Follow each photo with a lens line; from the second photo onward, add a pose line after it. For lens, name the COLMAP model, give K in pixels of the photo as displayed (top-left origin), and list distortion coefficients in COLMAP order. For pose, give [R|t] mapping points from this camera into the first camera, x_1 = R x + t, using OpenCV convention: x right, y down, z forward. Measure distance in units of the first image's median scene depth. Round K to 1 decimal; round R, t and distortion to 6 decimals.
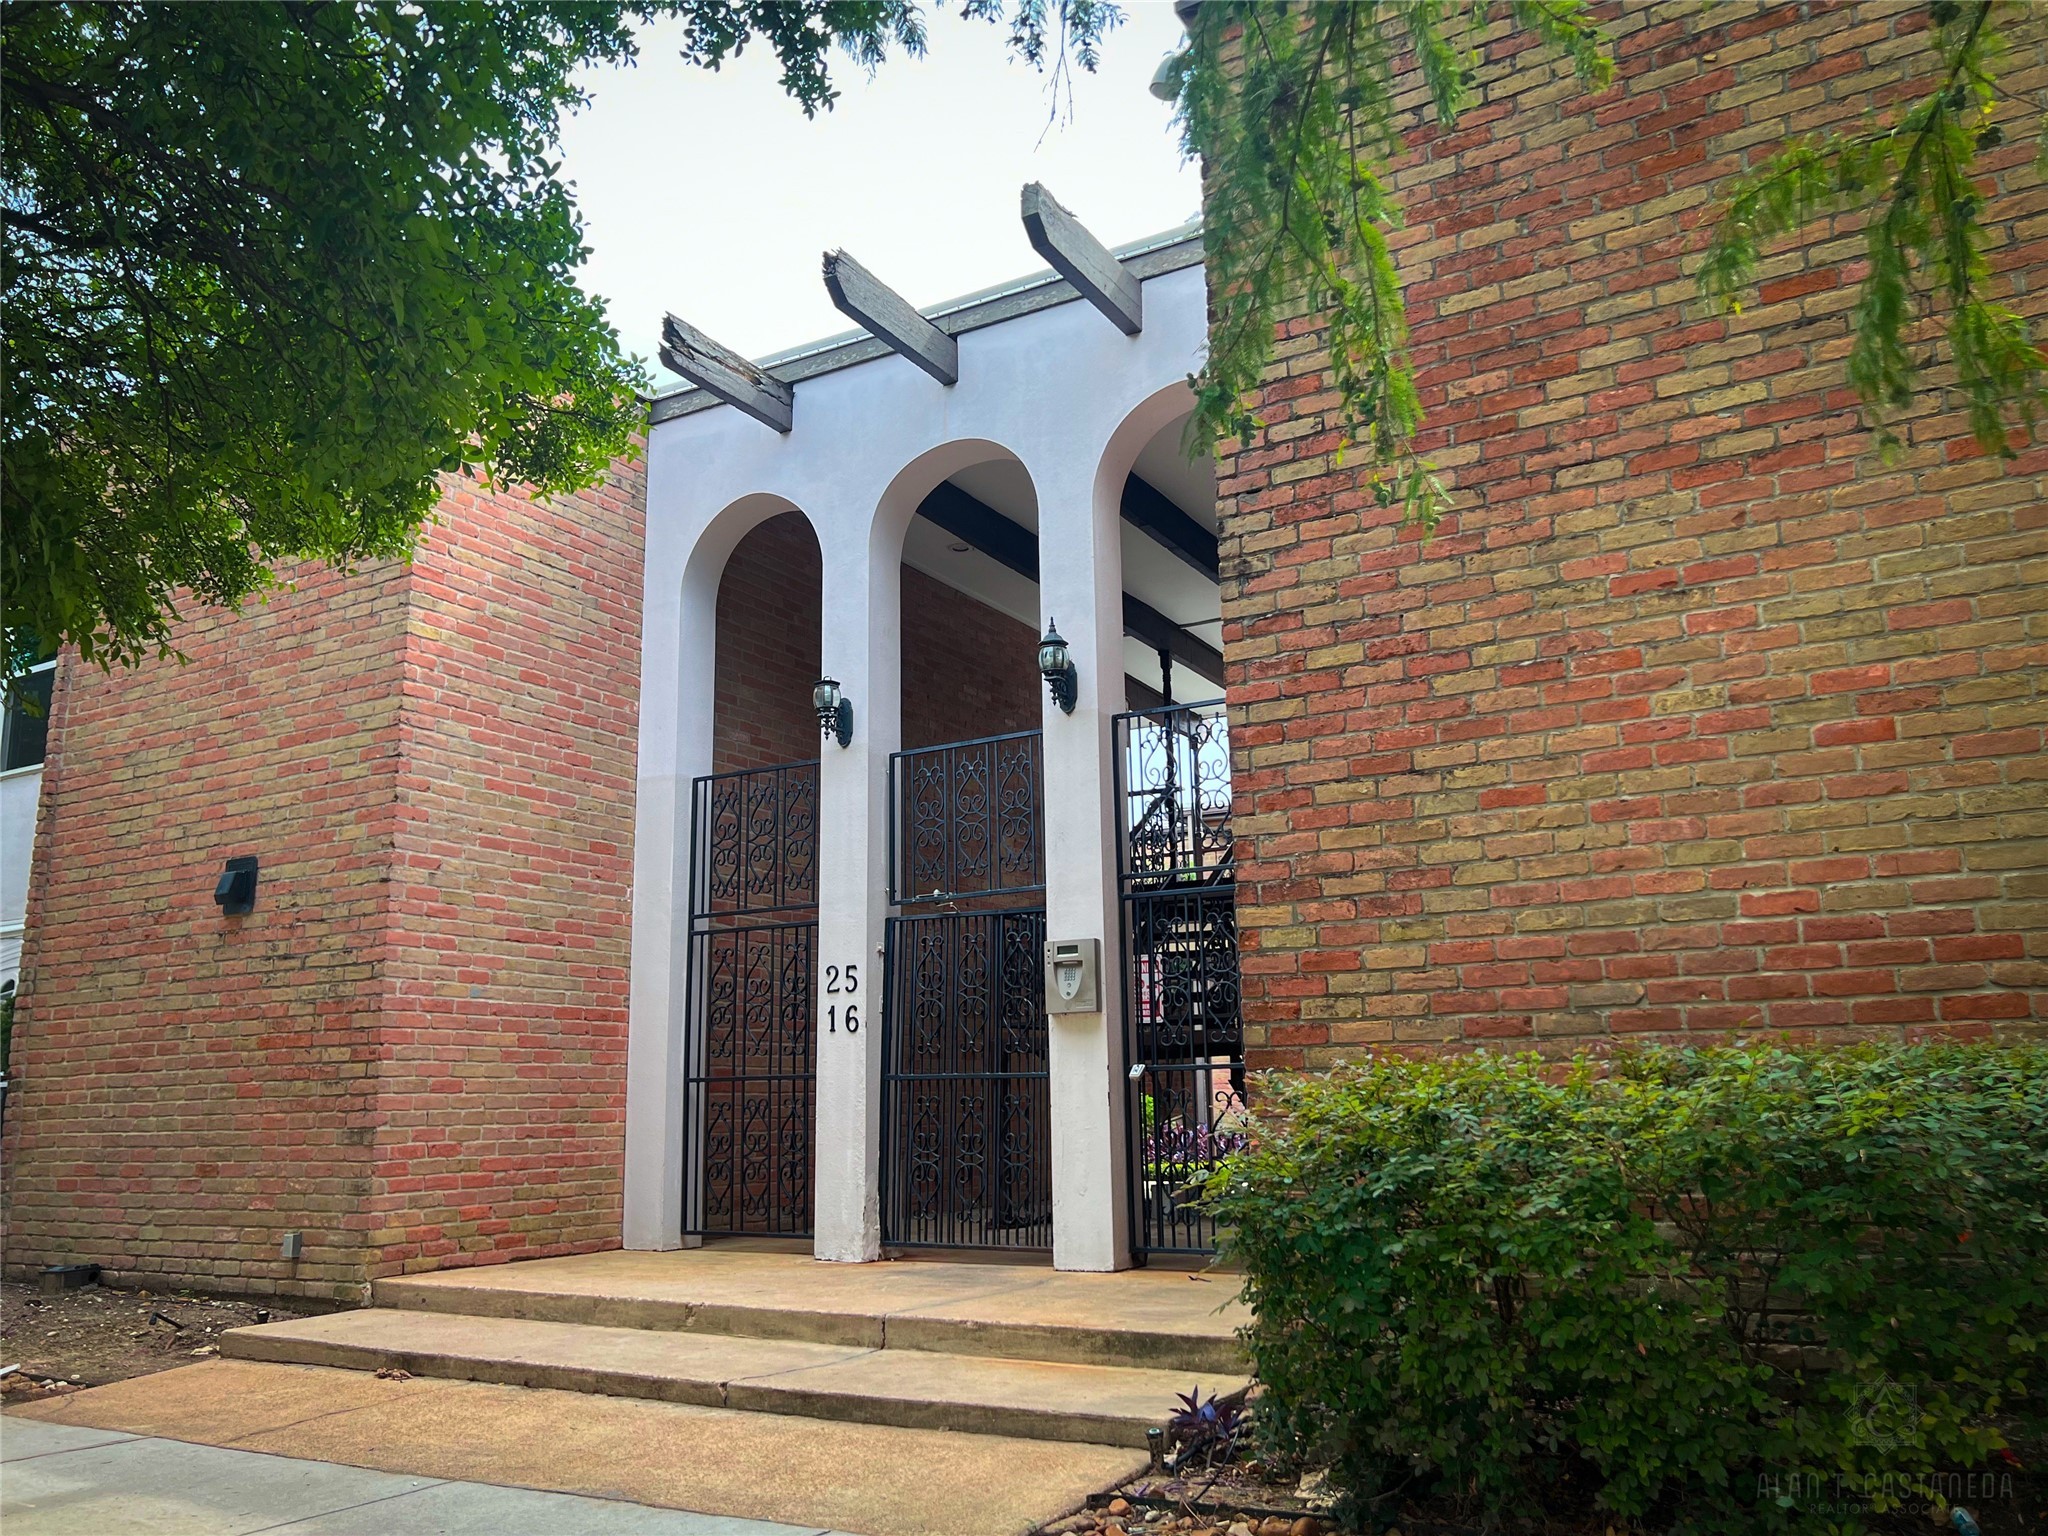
lens RADIAL K [[1541.9, 0, 1042.4], [0, 1541.9, 782.0], [0, 0, 1]] dist [0.002716, -0.007384]
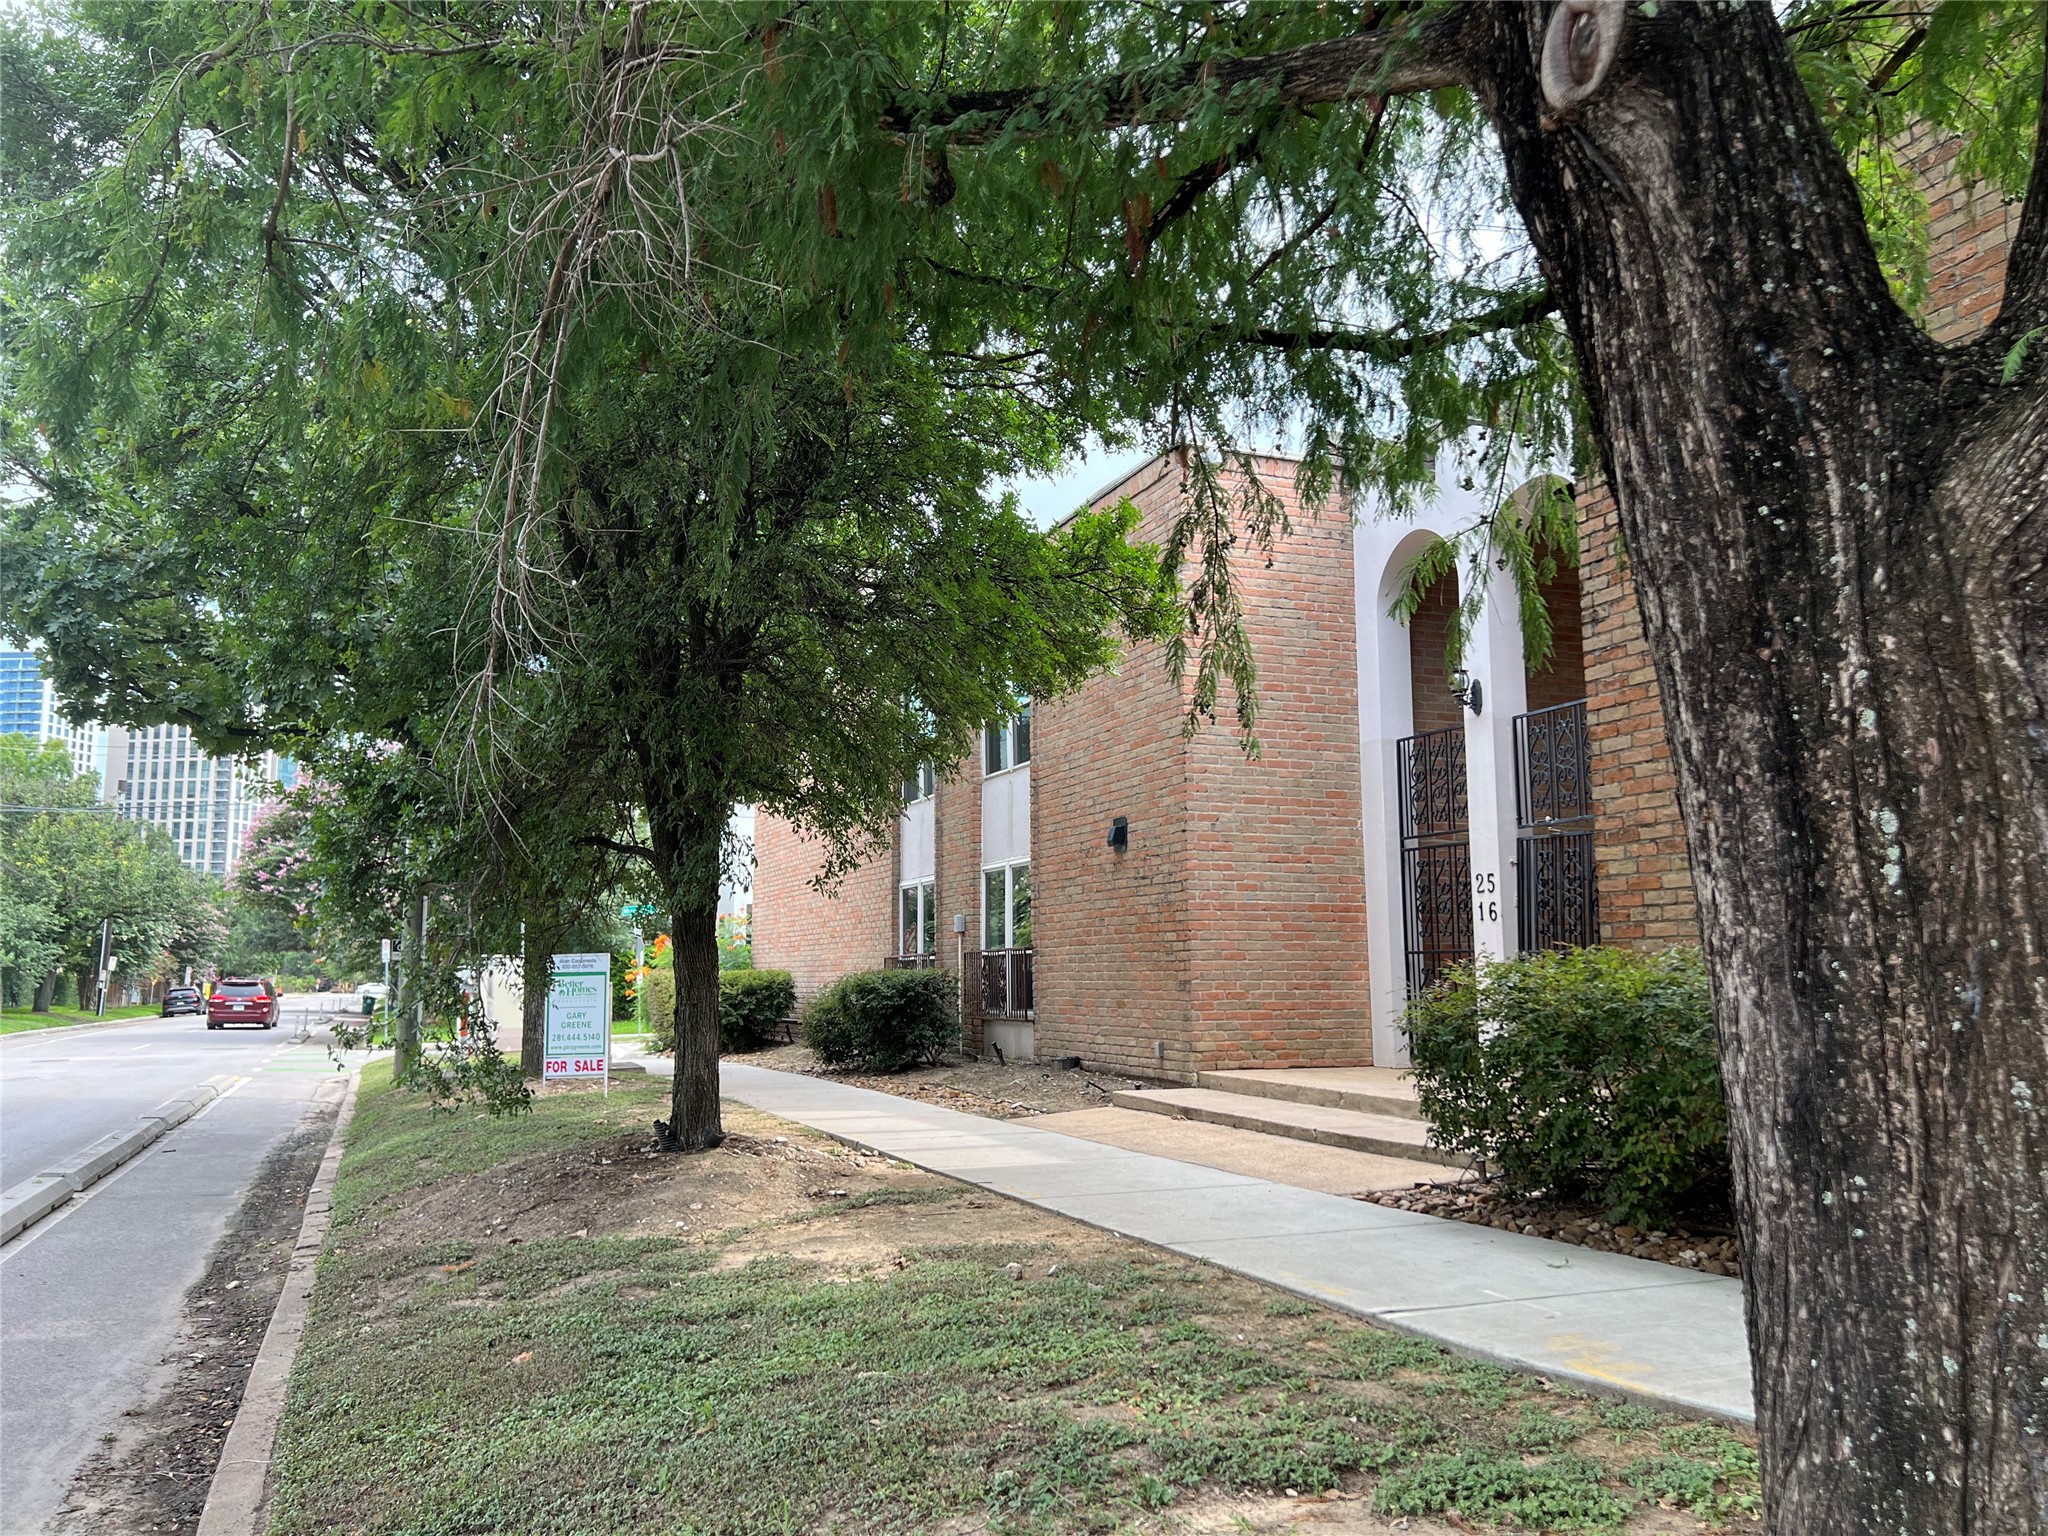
lens RADIAL K [[1541.9, 0, 1037.1], [0, 1541.9, 762.9], [0, 0, 1]] dist [0.002716, -0.007384]
pose [[0.787444, -0.066138, -0.612828, 0.443542], [0.112268, 0.992985, 0.037092, -0.083346], [0.606076, -0.098009, 0.789345, -0.363151]]
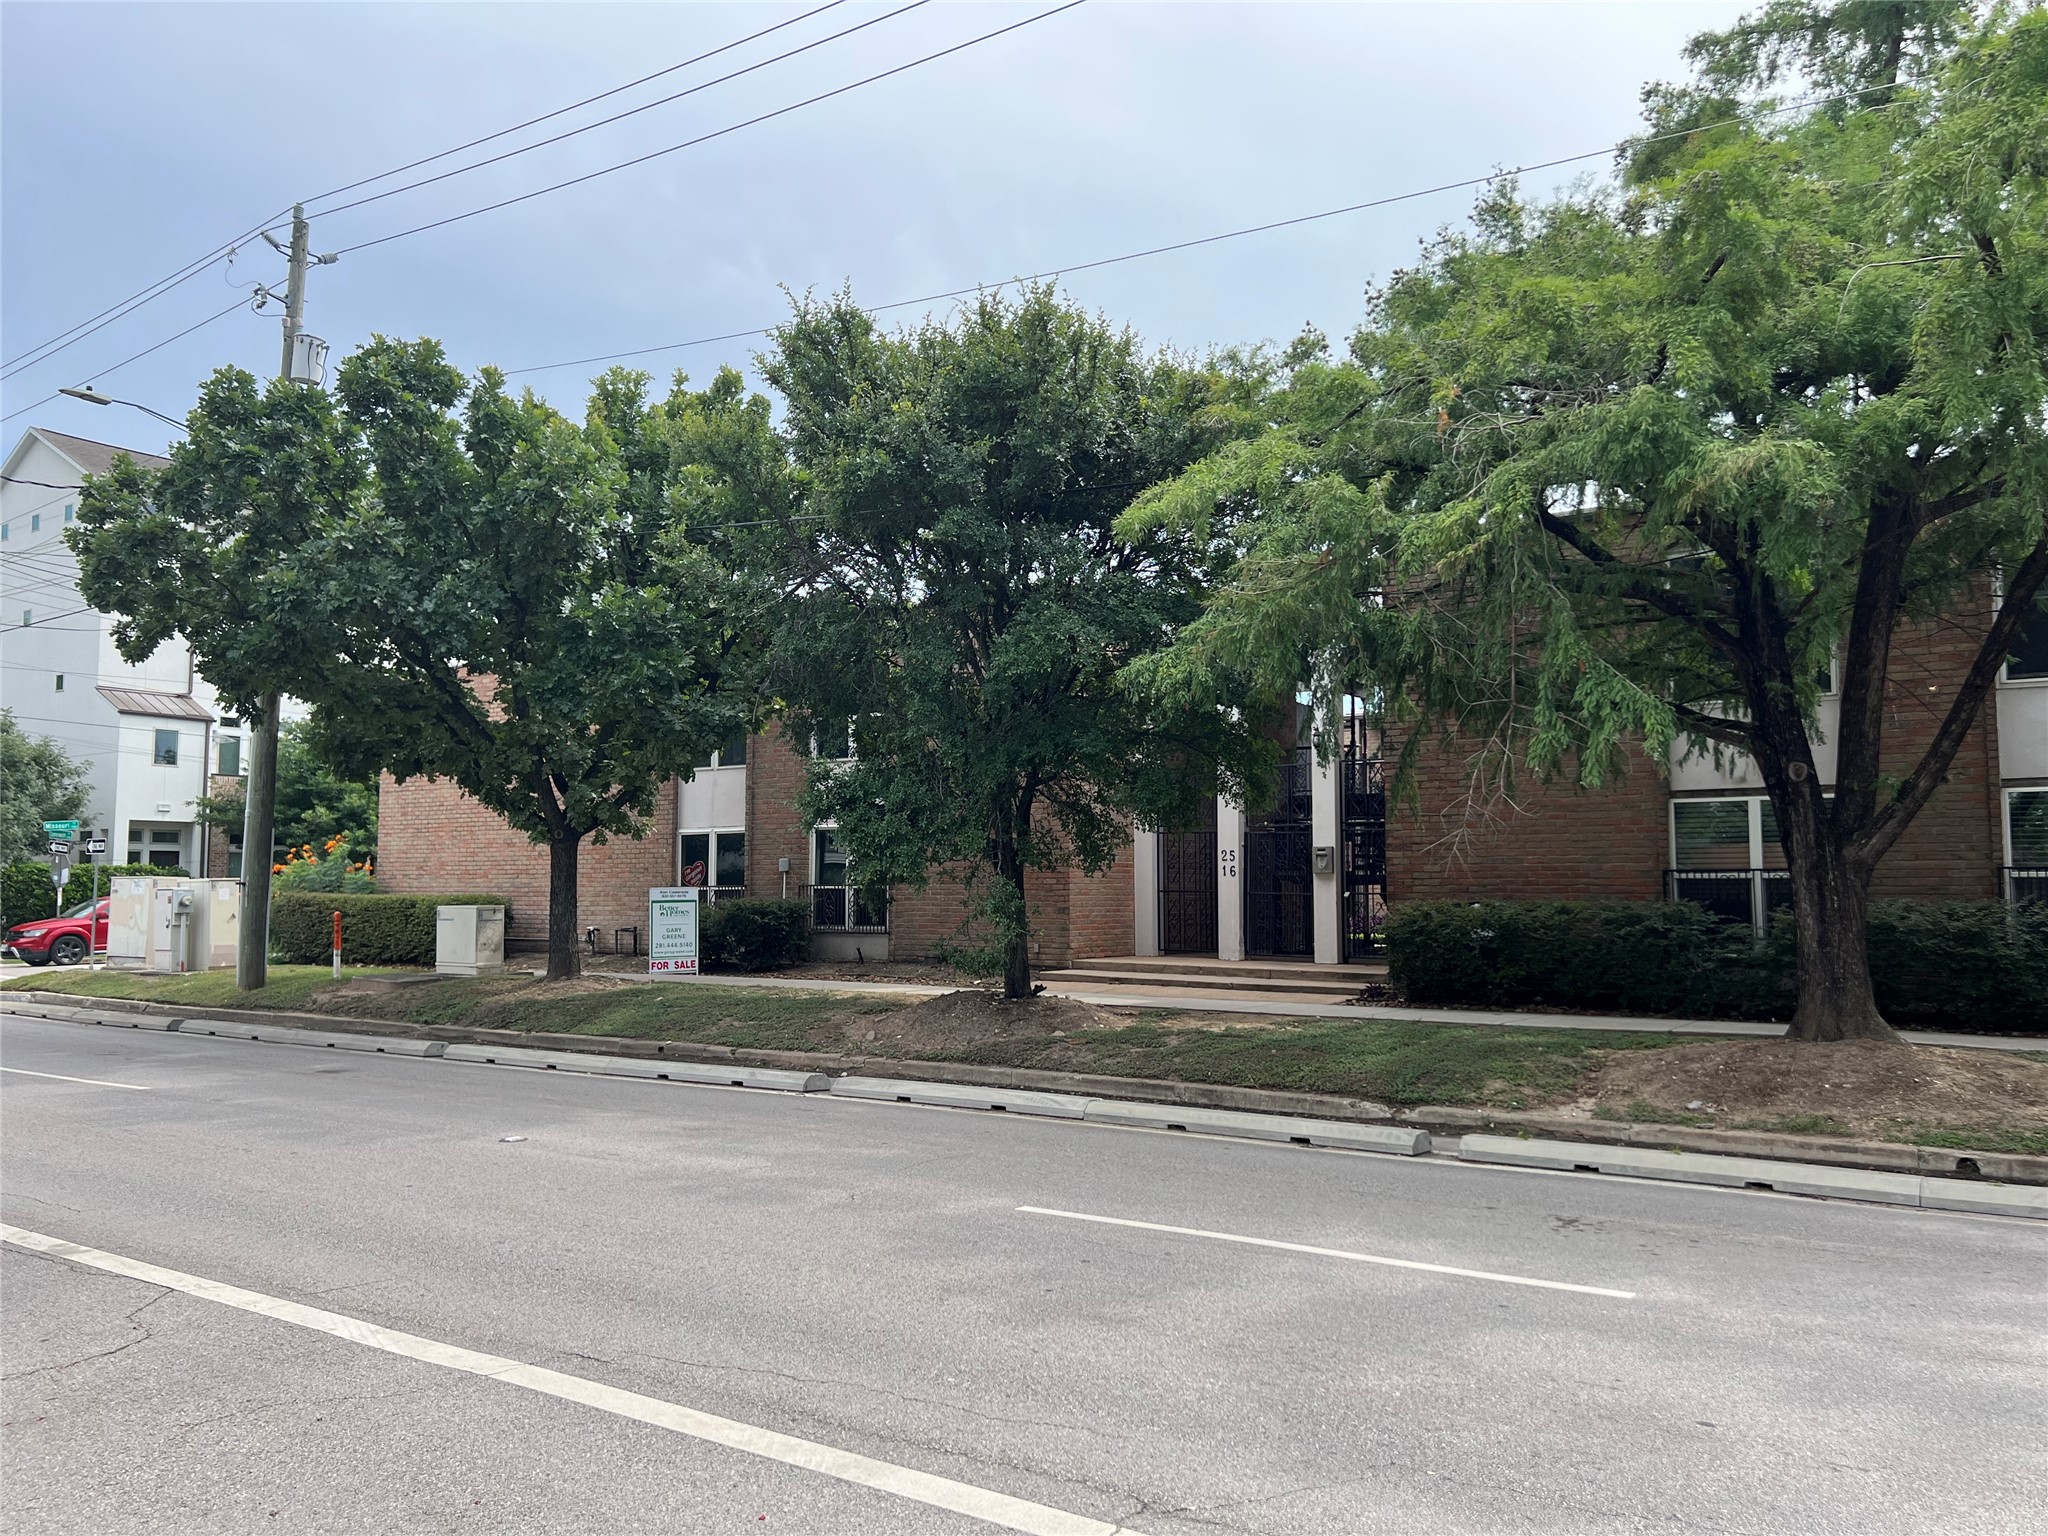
lens RADIAL K [[1541.9, 0, 1002.5], [0, 1541.9, 775.1], [0, 0, 1]] dist [0.002716, -0.007384]
pose [[0.992951, 0.017166, -0.117277, -0.219655], [-0.001744, 0.991466, 0.130356, -0.365237], [0.118513, -0.129233, 0.984507, -1.675645]]
